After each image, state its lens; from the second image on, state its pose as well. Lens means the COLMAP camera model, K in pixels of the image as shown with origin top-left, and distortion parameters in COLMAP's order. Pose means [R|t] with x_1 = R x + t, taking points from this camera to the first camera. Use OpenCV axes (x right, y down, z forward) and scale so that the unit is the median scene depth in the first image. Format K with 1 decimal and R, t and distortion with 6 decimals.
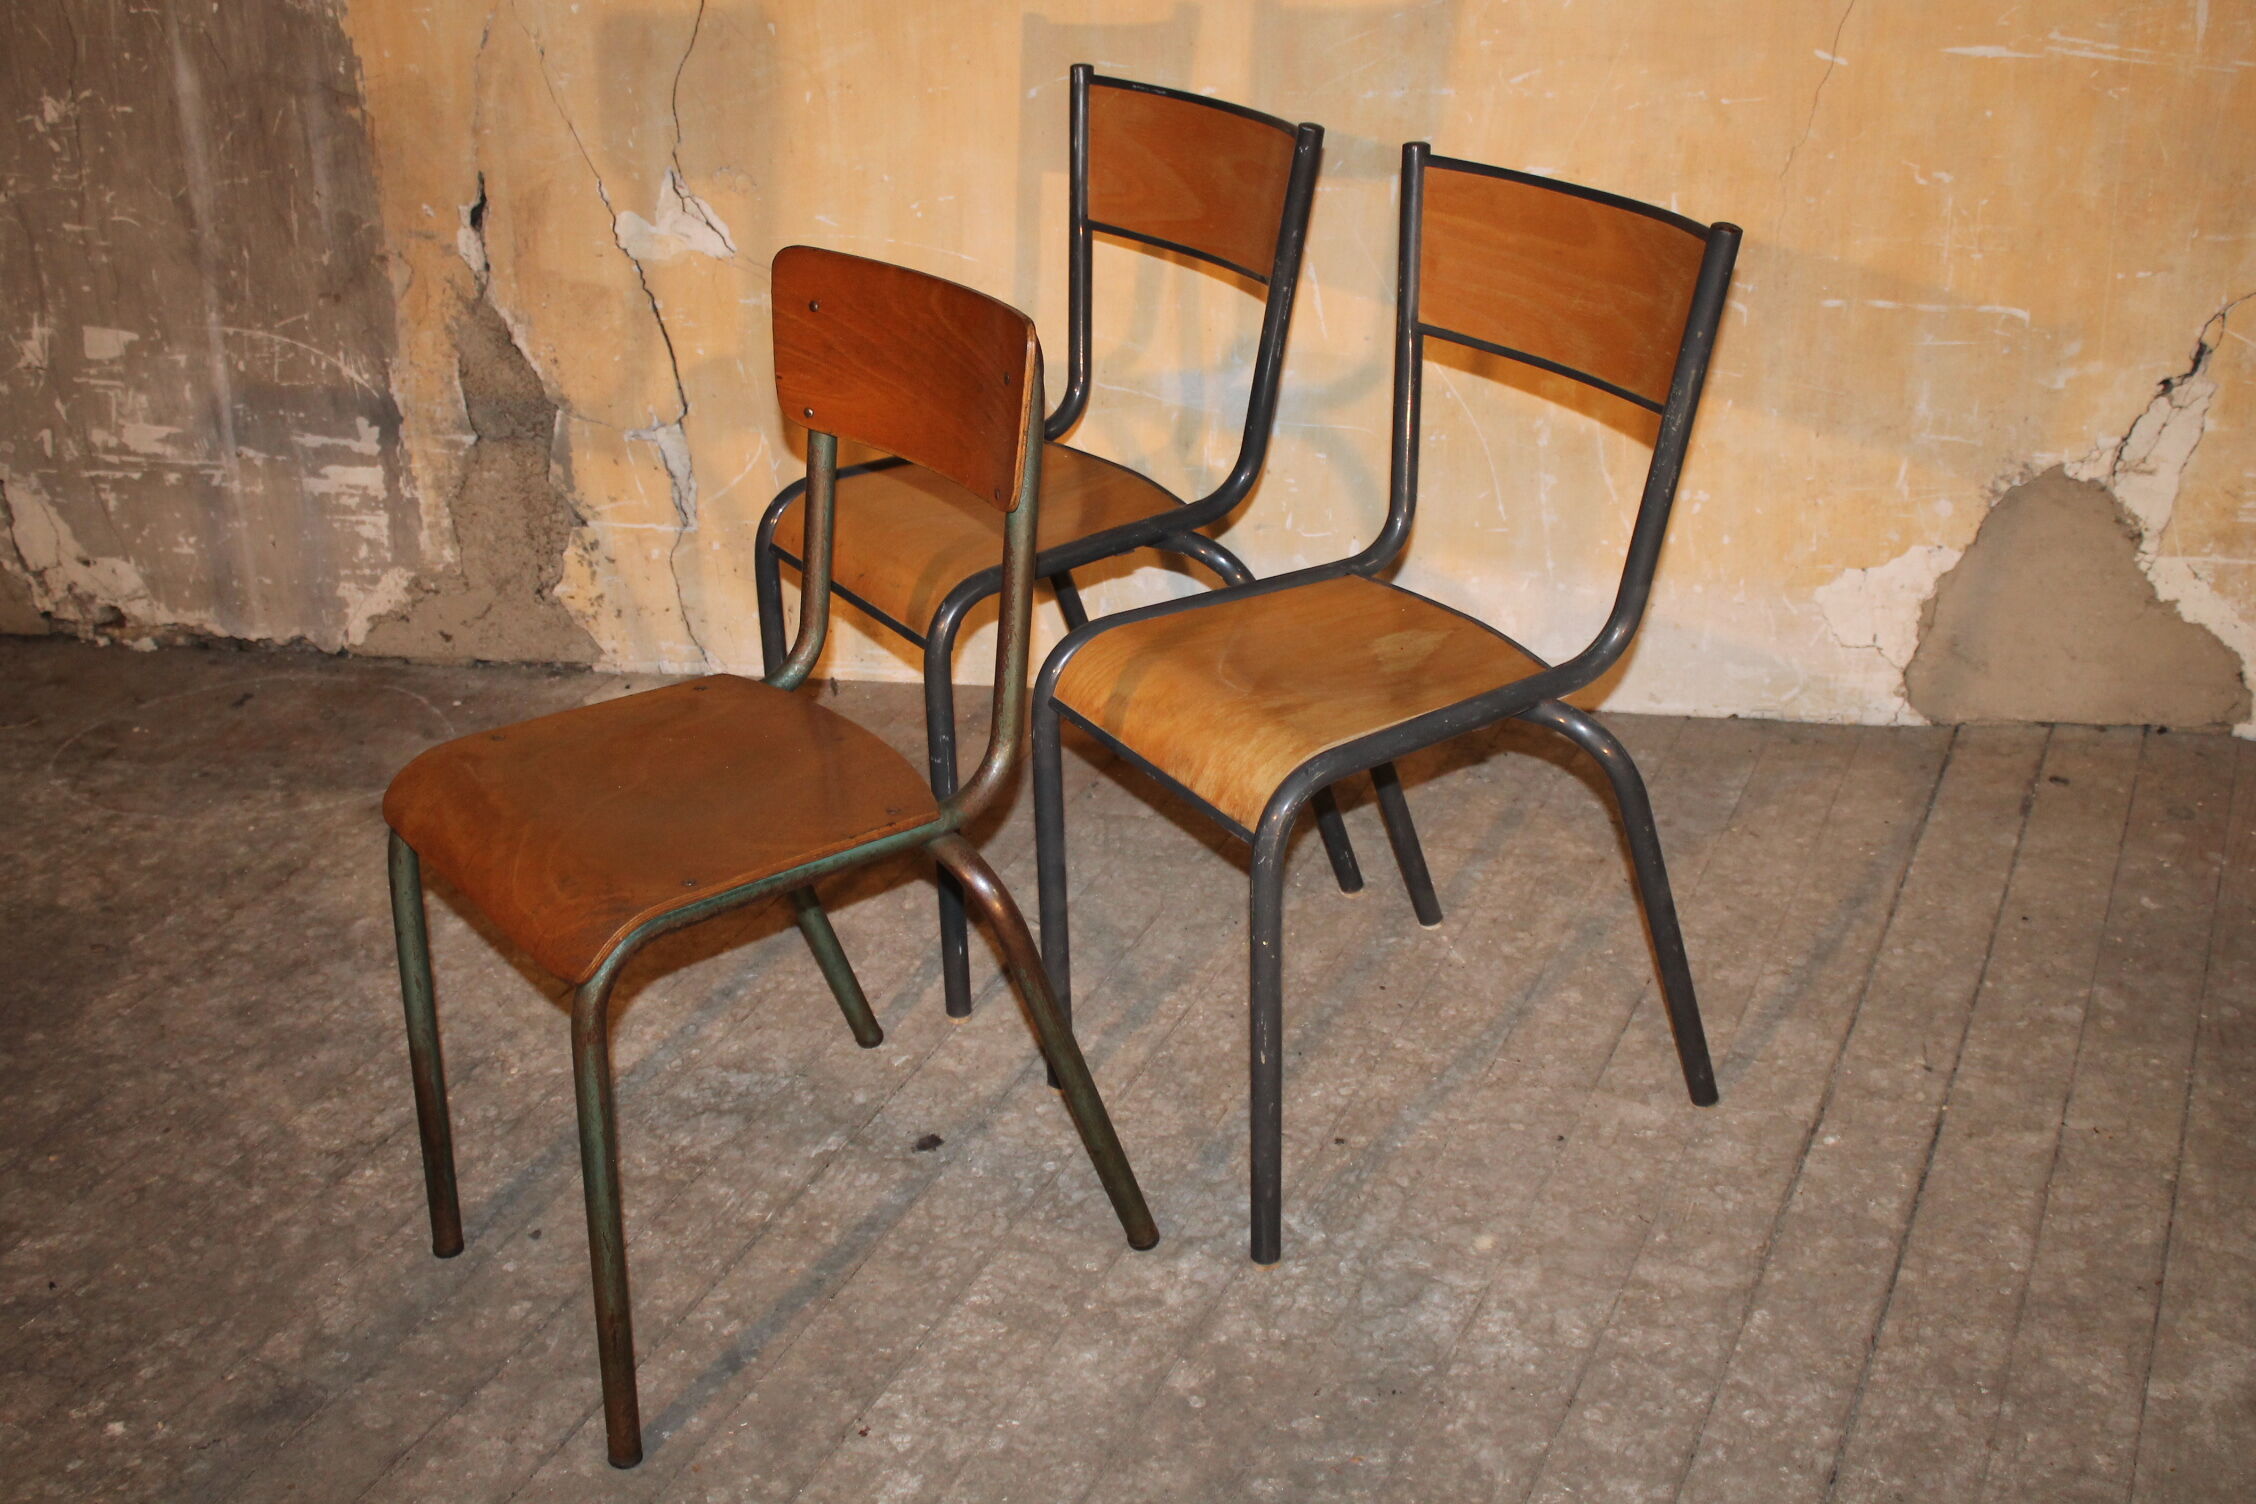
lens RADIAL K [[2484.5, 0, 1113.3], [0, 2484.5, 755.6], [0, 0, 1]] dist [-0.129635, 0.152762]
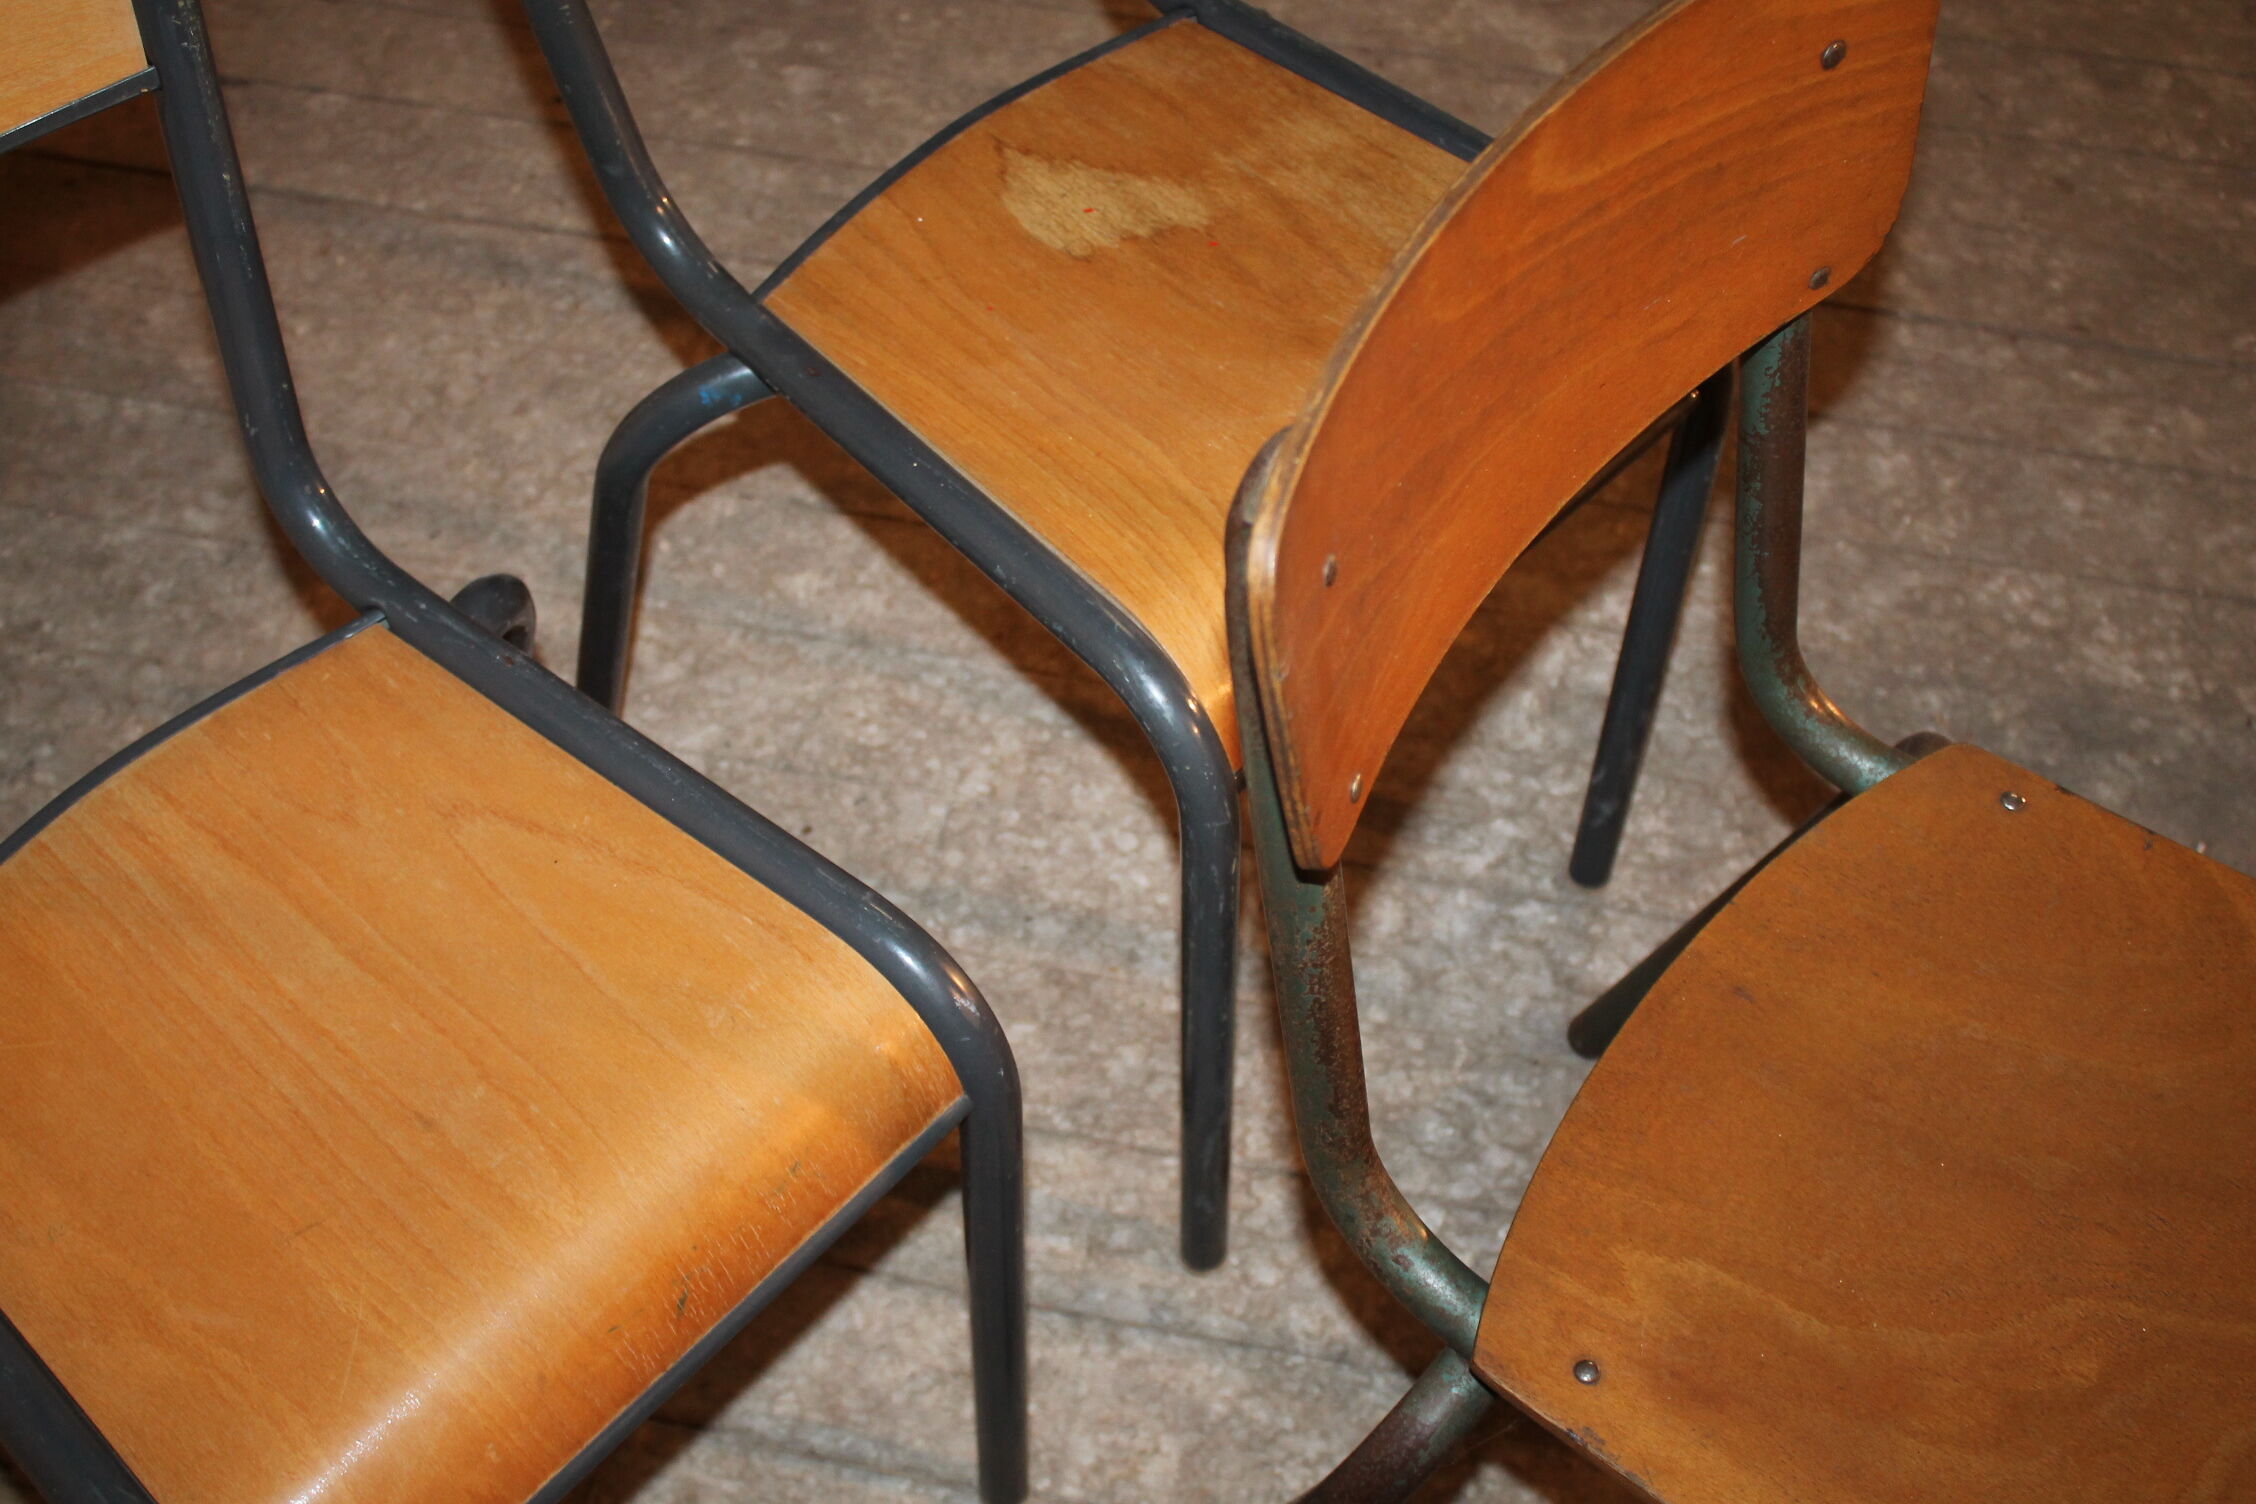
lens RADIAL K [[2737.3, 0, 1132.4], [0, 2737.3, 751.2], [0, 0, 1]] dist [-0.132657, 0.250894]
pose [[-0.241893, -0.756685, 0.607384, -0.240955], [0.429951, 0.477578, 0.766200, -0.315221], [-0.869845, 0.446484, 0.209814, 0.659238]]
